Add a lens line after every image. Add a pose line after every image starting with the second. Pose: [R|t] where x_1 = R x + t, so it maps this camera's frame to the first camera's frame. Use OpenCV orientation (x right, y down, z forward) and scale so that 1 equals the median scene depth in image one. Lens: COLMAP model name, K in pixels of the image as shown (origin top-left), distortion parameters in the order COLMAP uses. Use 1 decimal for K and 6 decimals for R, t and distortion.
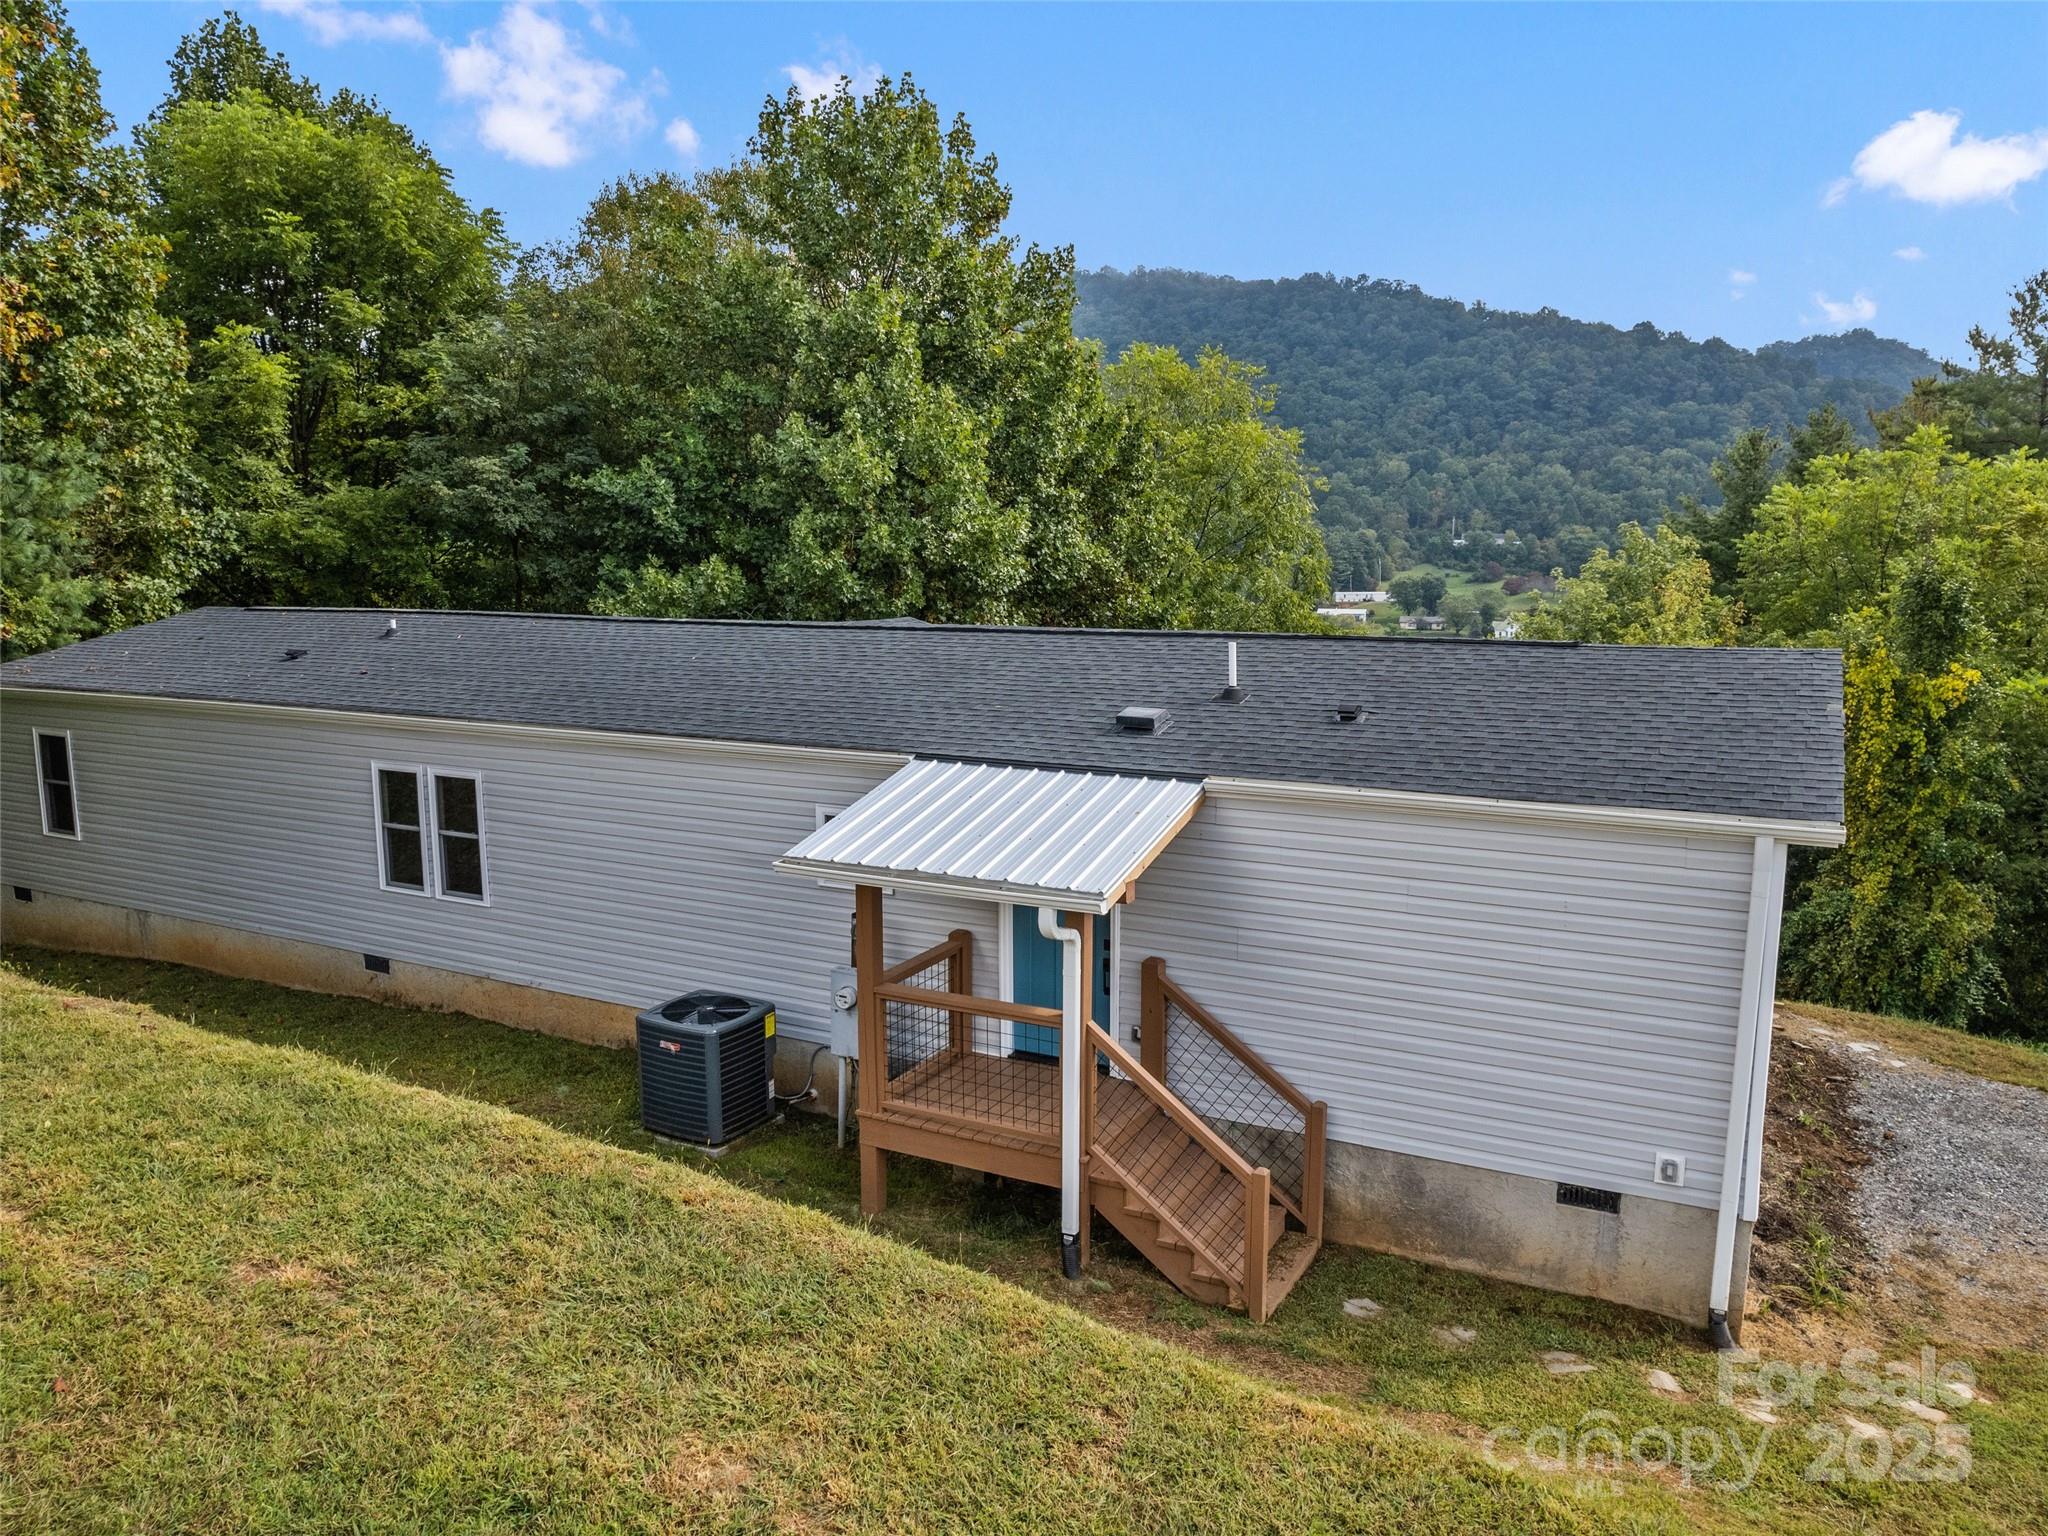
lens RADIAL K [[1480.8, 0, 1026.6], [0, 1480.8, 766.5], [0, 0, 1]] dist [-0.070042, 0.059854]
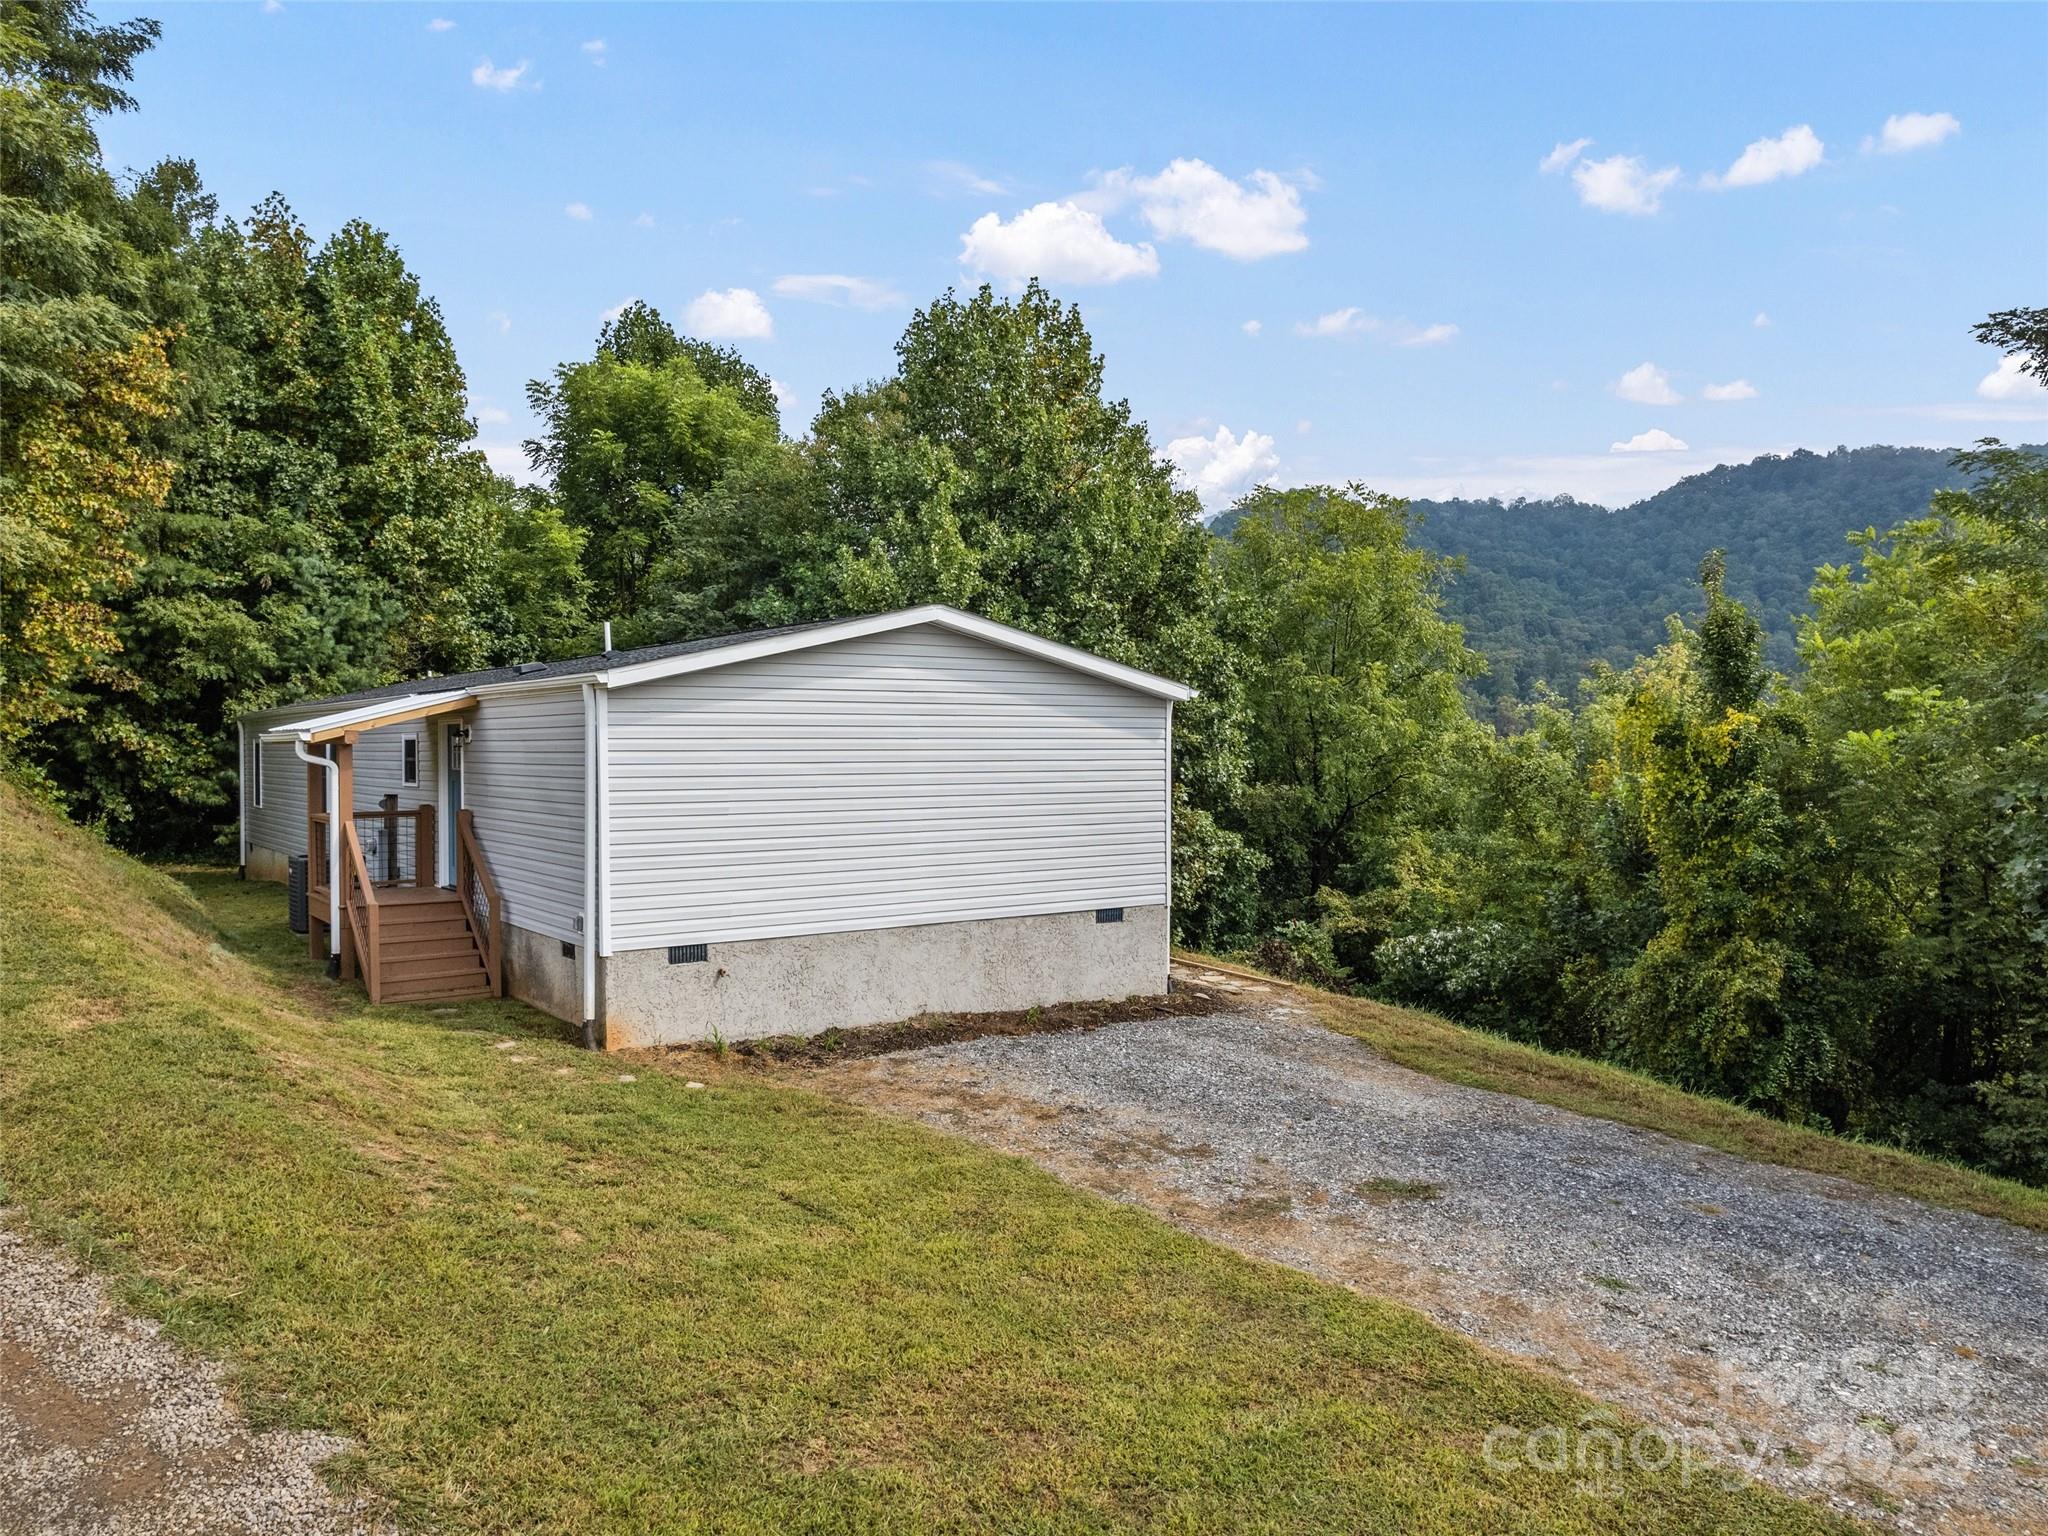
lens RADIAL K [[1480.8, 0, 1026.6], [0, 1480.8, 766.5], [0, 0, 1]] dist [-0.070042, 0.059854]
pose [[0.902070, 0.005588, -0.431554, 0.475283], [-0.065241, 0.990192, -0.123549, 0.088146], [0.426631, 0.139605, 0.893586, -0.046831]]
